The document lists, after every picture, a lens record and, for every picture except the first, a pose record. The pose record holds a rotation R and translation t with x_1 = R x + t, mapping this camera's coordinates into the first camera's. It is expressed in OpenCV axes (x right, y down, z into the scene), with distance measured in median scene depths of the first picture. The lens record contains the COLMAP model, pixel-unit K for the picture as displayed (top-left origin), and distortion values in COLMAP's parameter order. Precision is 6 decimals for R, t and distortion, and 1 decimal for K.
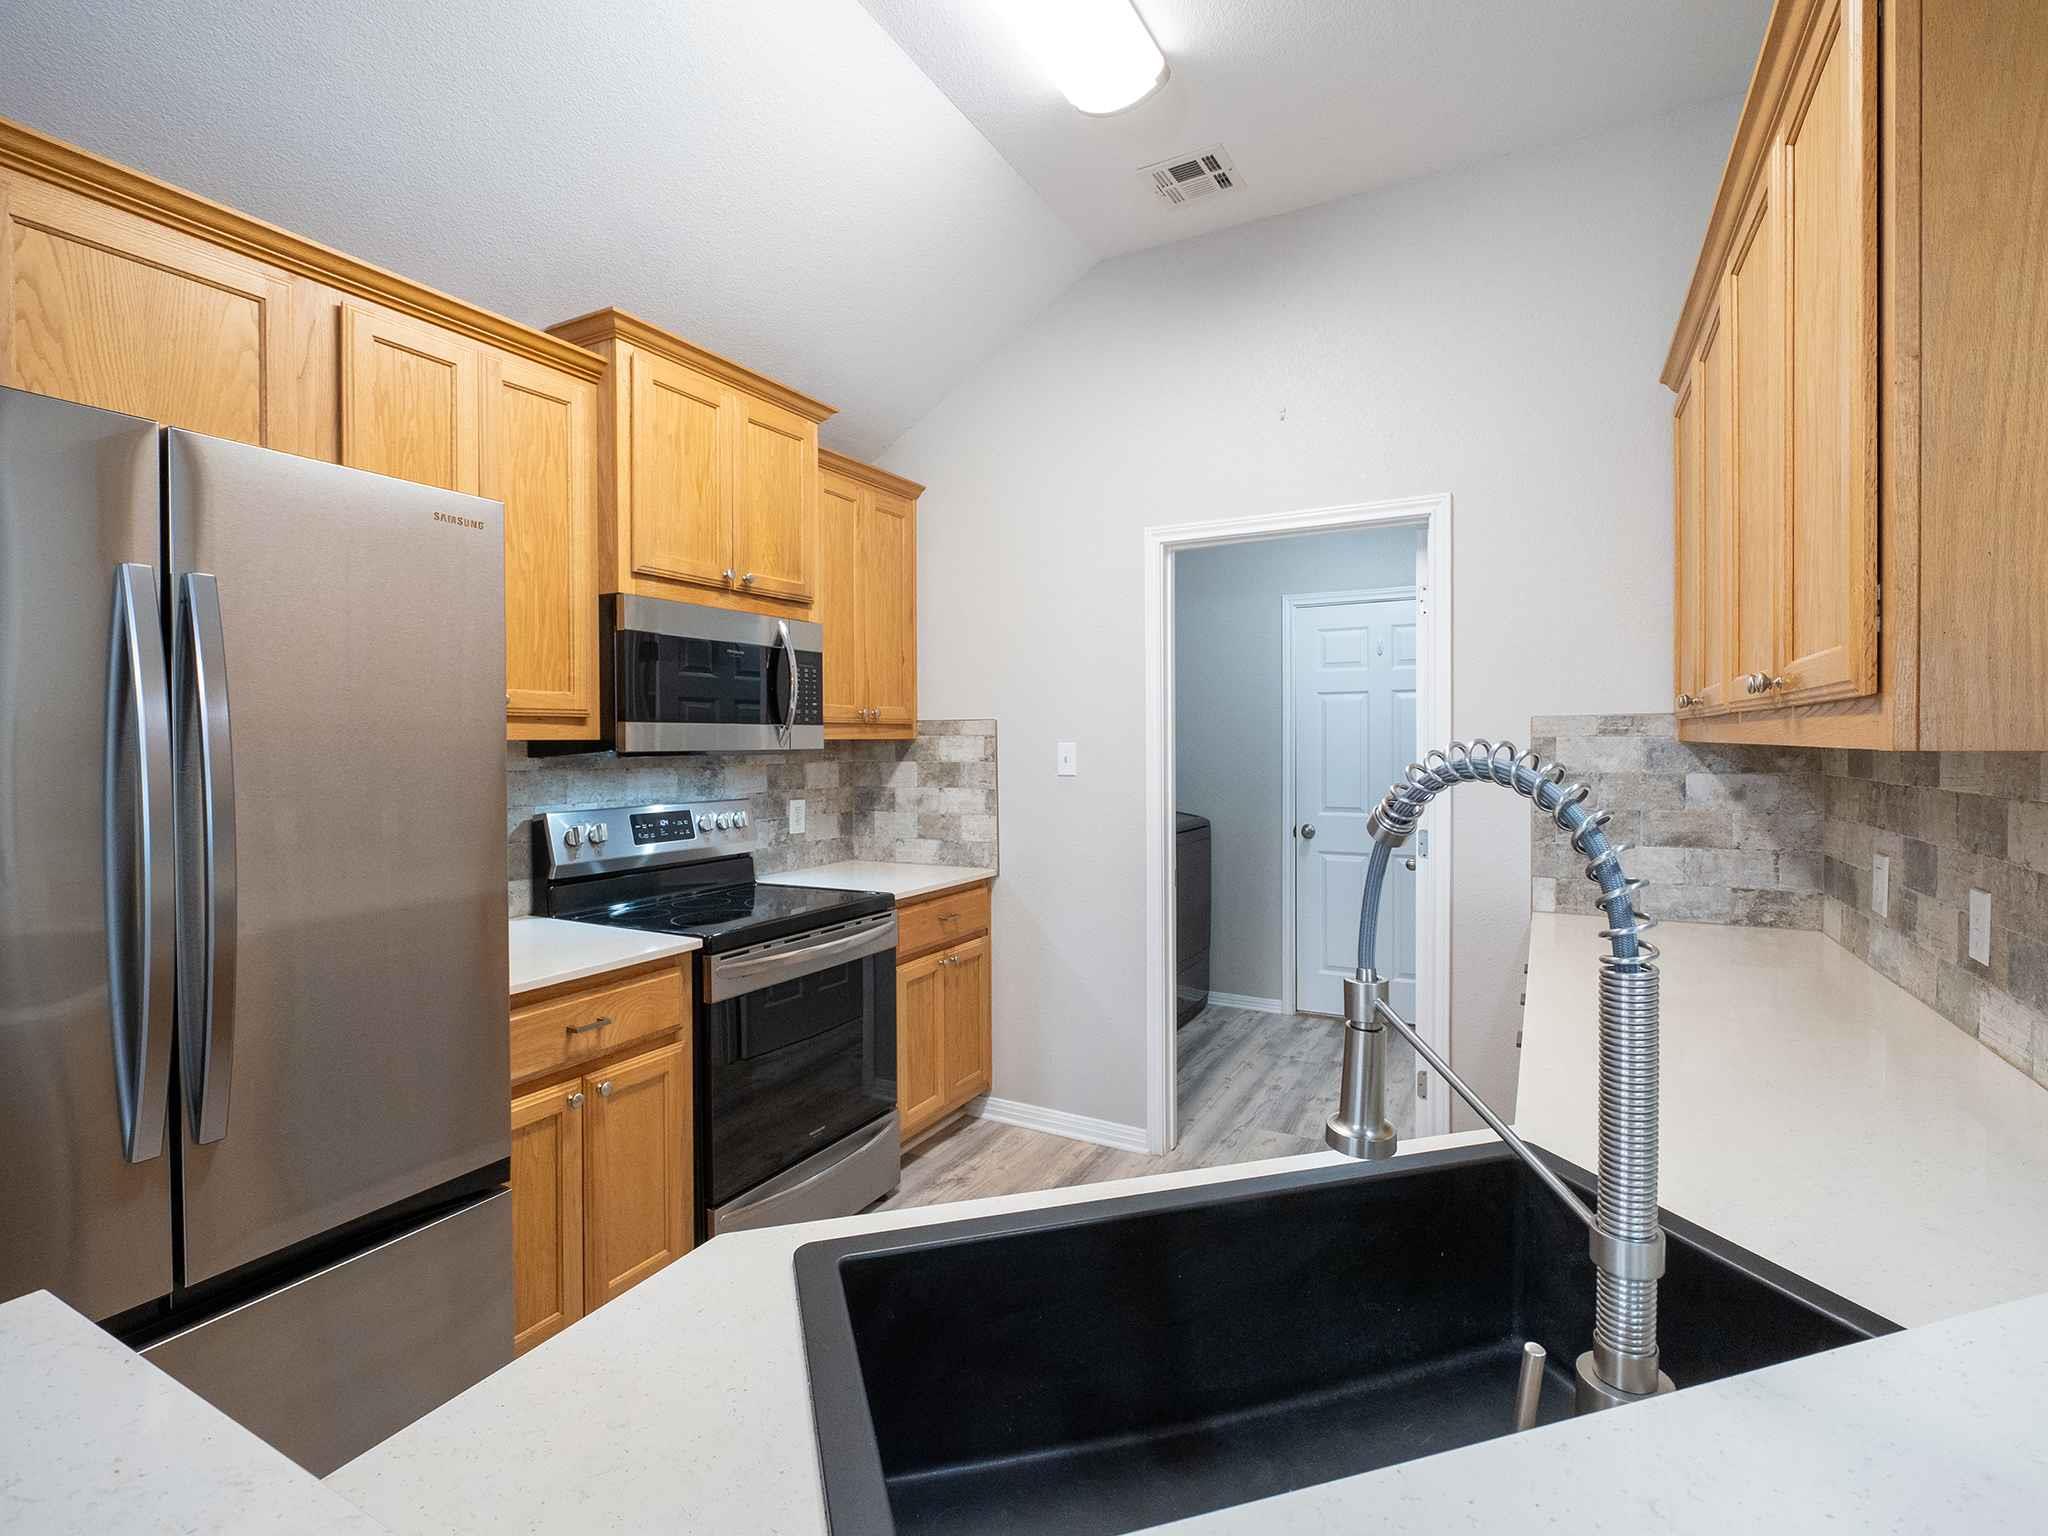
lens RADIAL K [[975.9, 0, 1014.7], [0, 975.9, 756.0], [0, 0, 1]] dist [-0.008720, -0.001856]
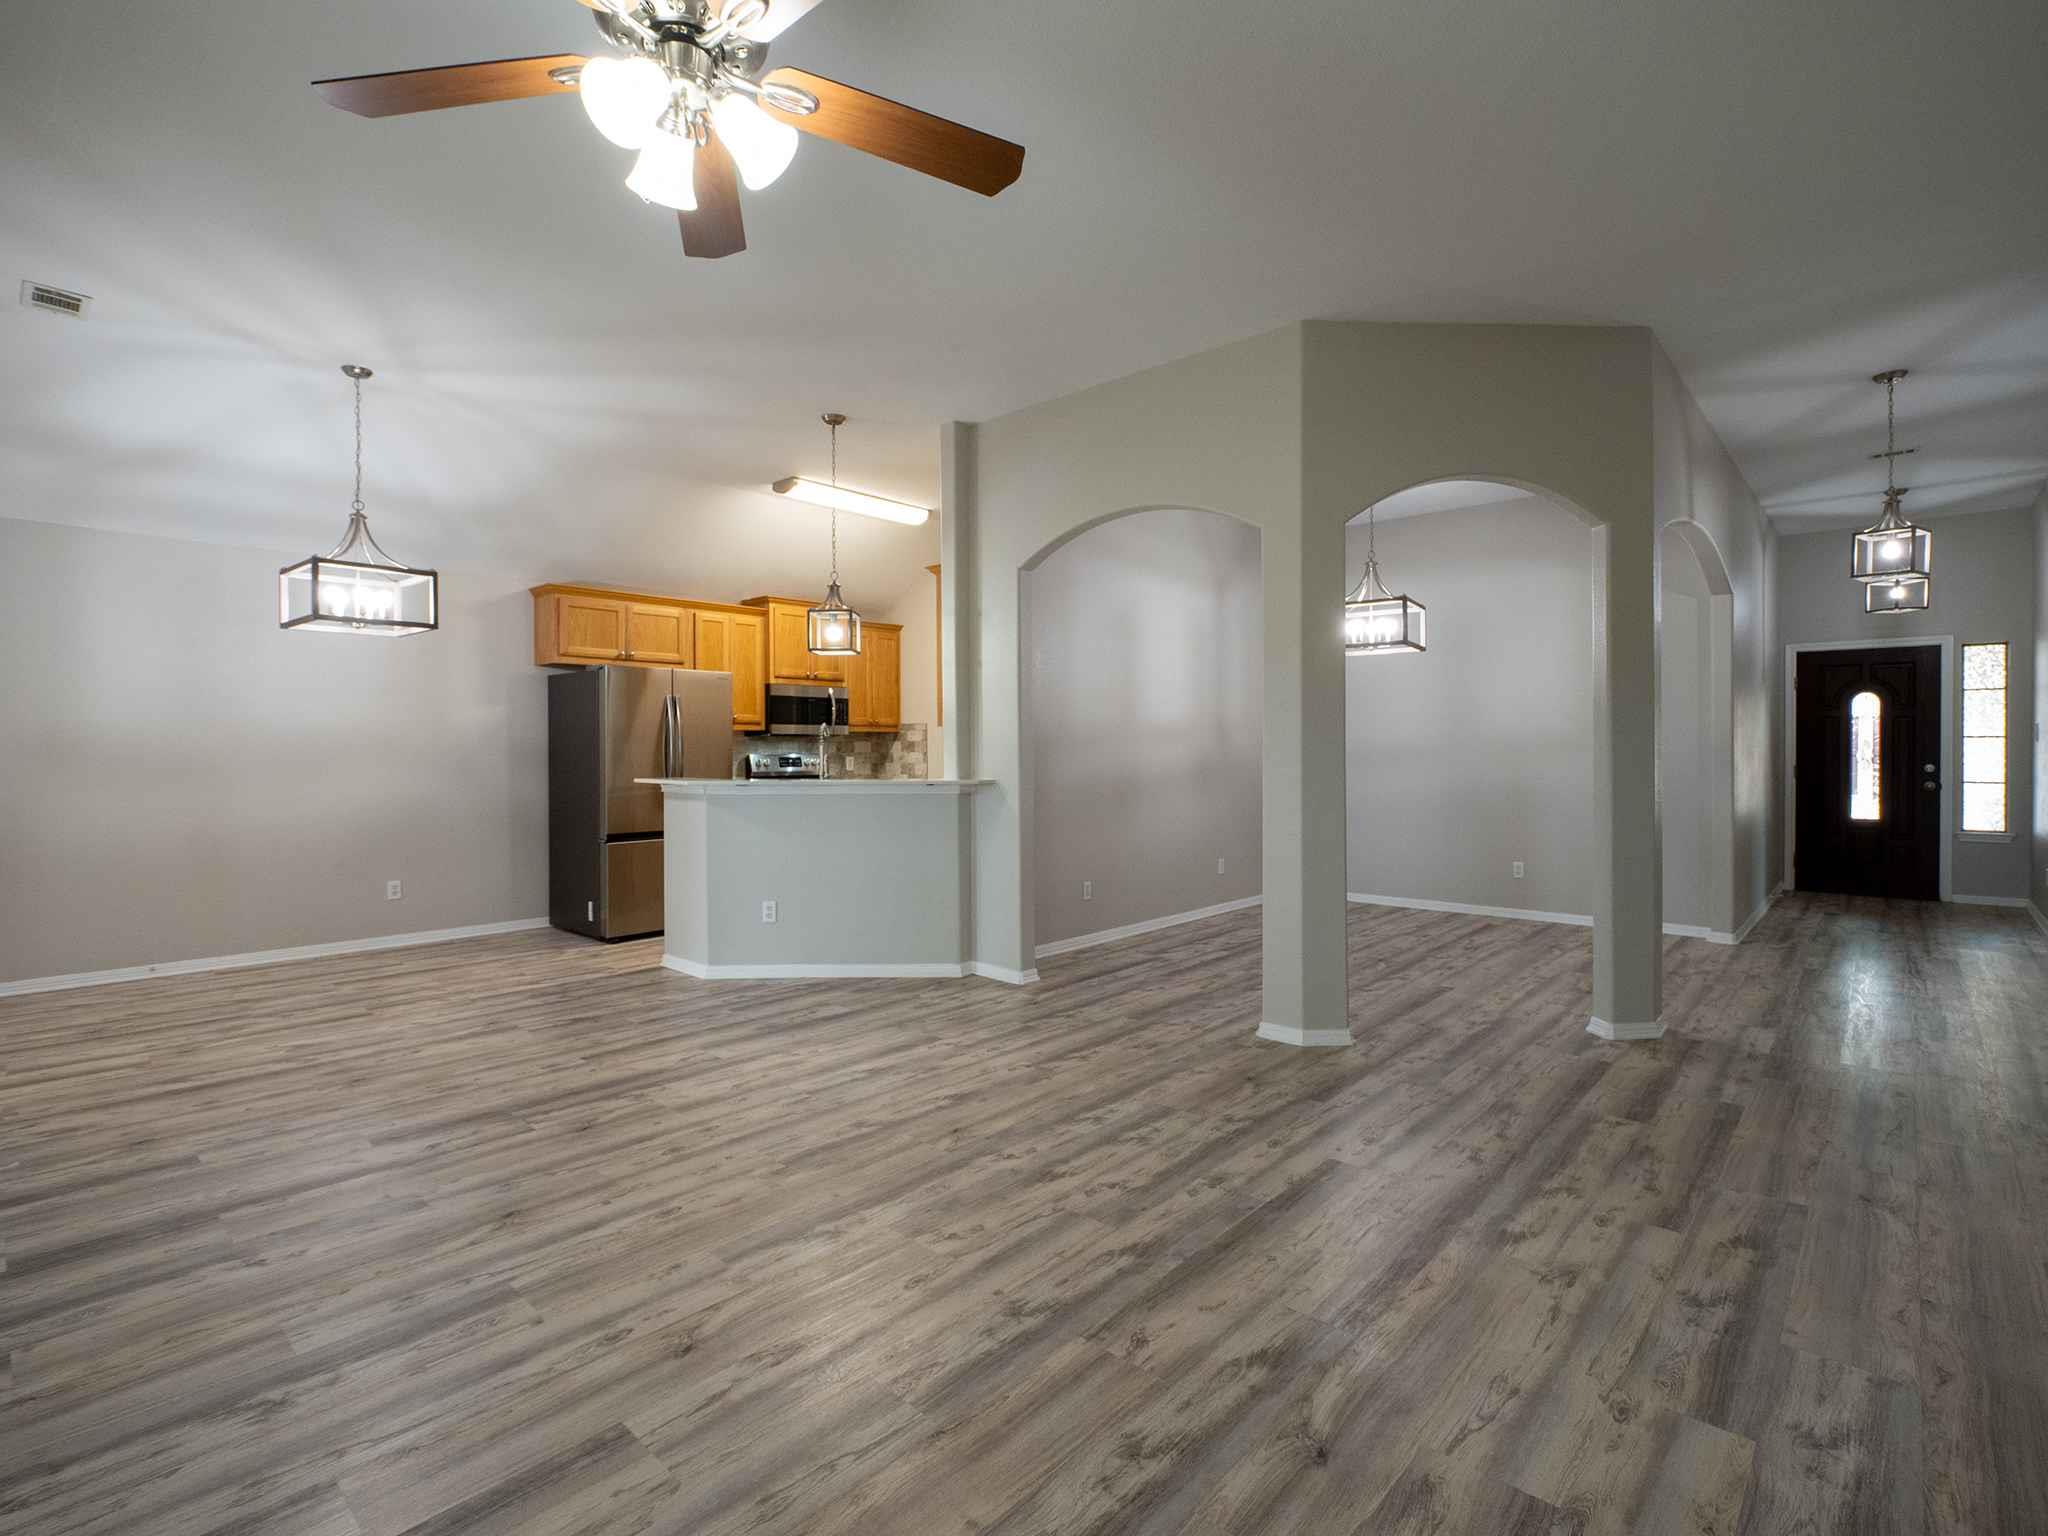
lens RADIAL K [[975.9, 0, 1014.7], [0, 975.9, 756.0], [0, 0, 1]] dist [-0.008720, -0.001856]
pose [[0.971102, 0.002707, -0.238649, 1.069738], [-0.004409, 0.999969, -0.006595, 0.081076], [0.238624, 0.007457, 0.971083, -1.796082]]
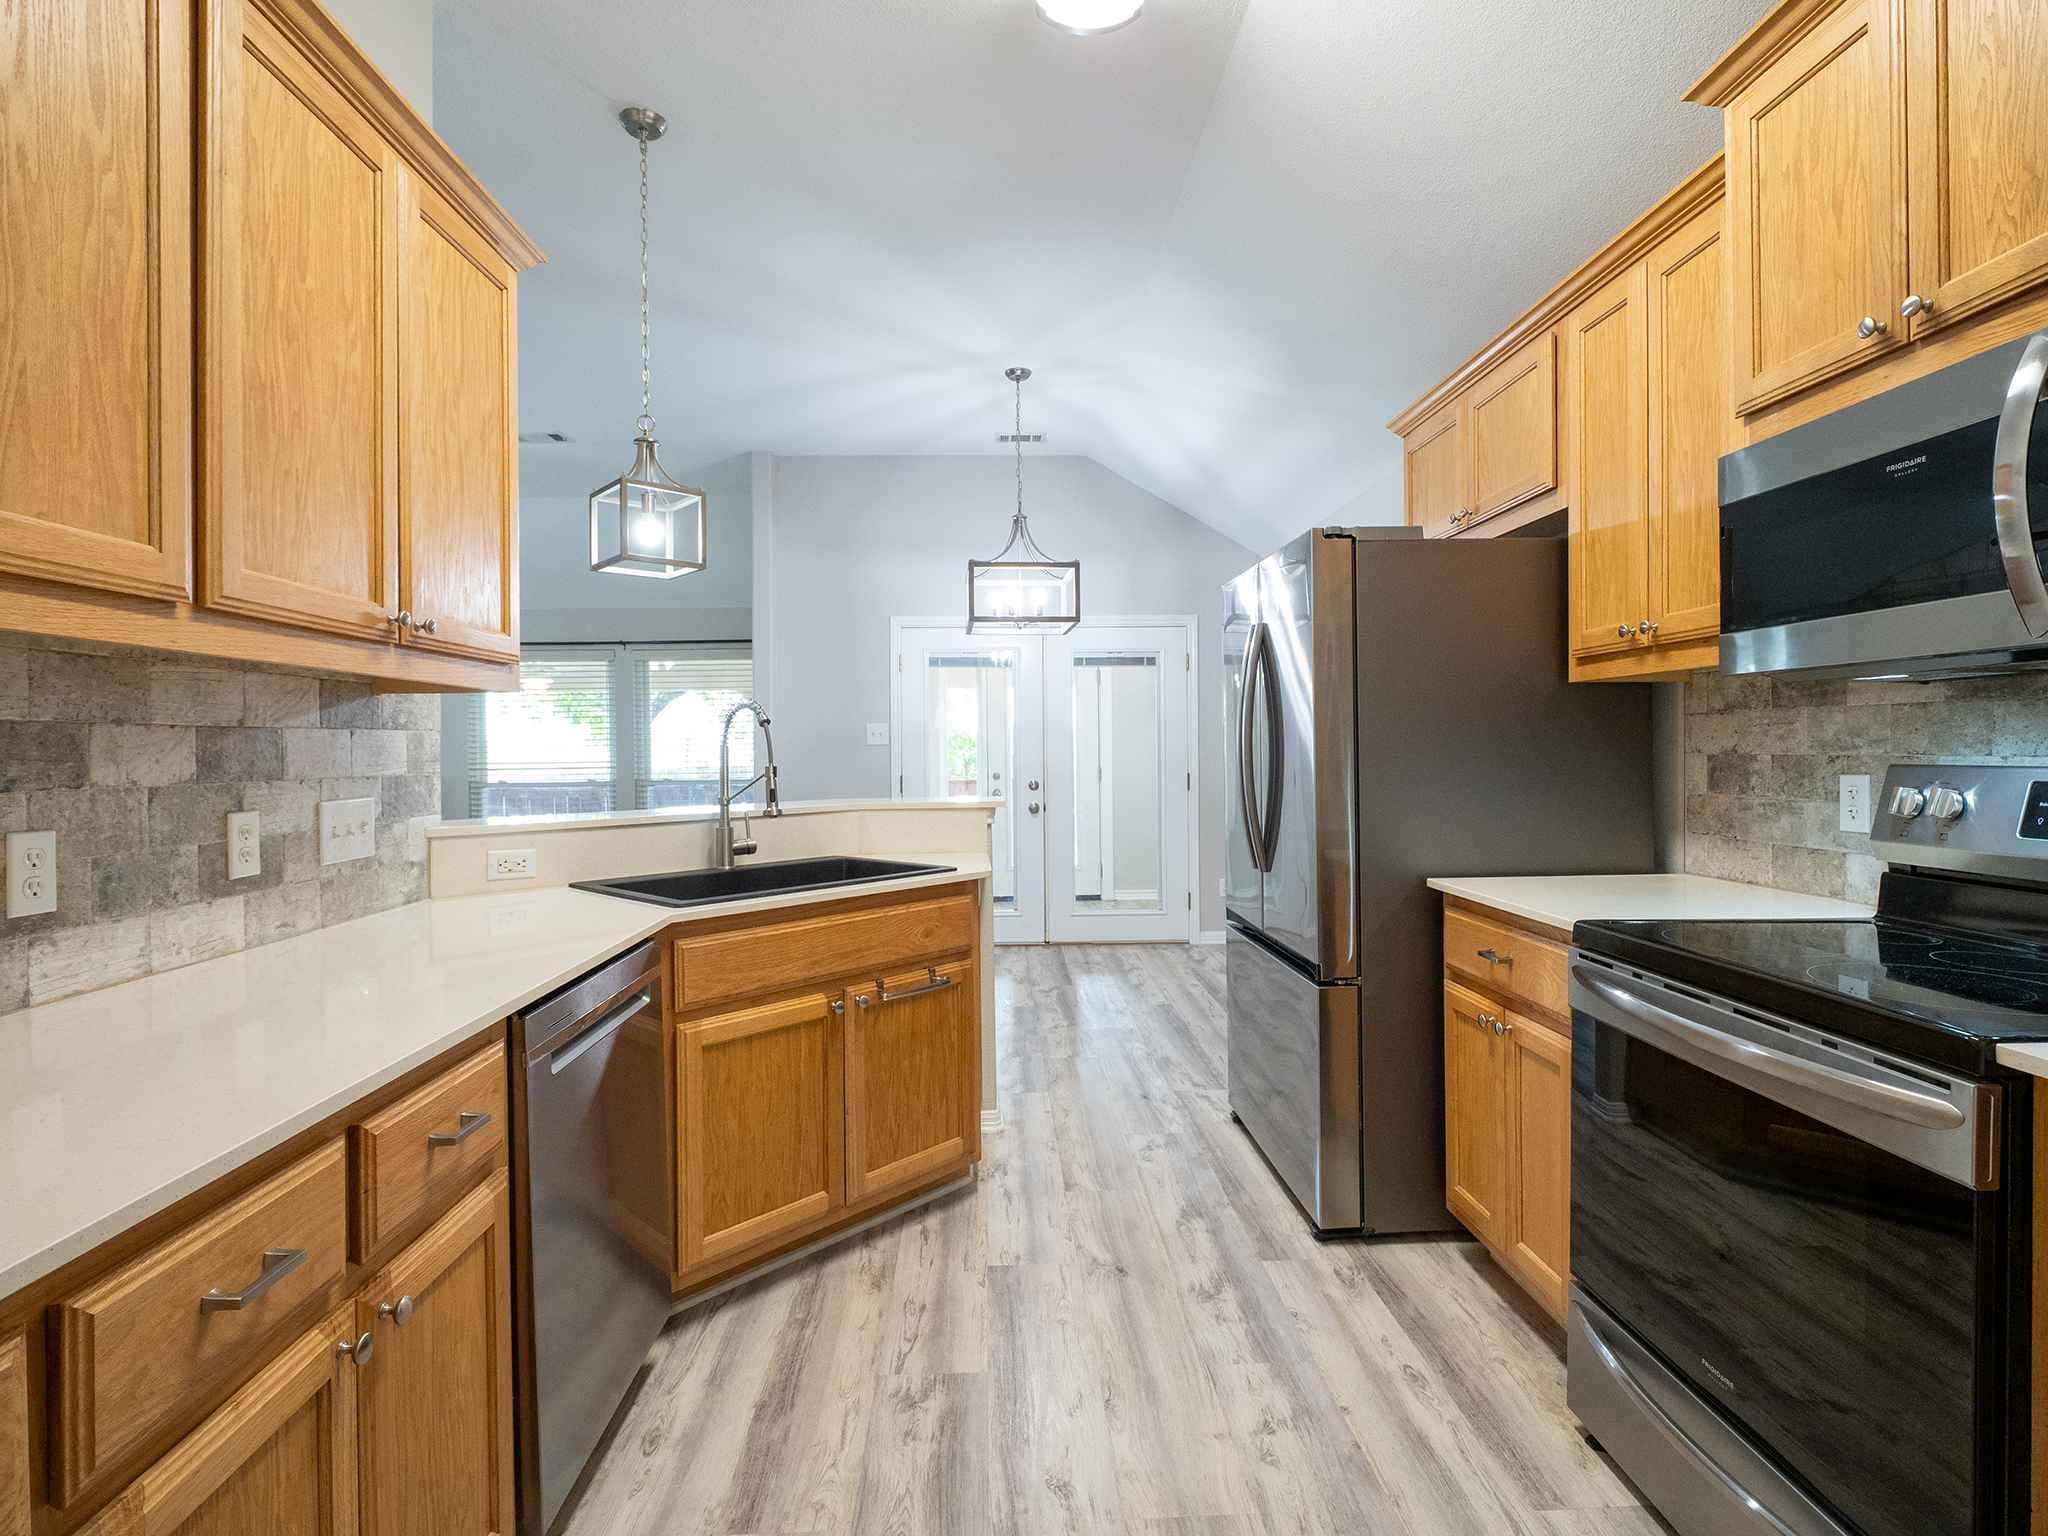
lens RADIAL K [[1008.8, 0, 1016.3], [0, 1008.8, 759.1], [0, 0, 1]] dist [-0.005342, -0.000517]
pose [[-0.863364, 0.017627, -0.504273, 0.414244], [0.006128, 0.999682, 0.024454, 0.034568], [0.504544, 0.018023, -0.863198, 1.324491]]
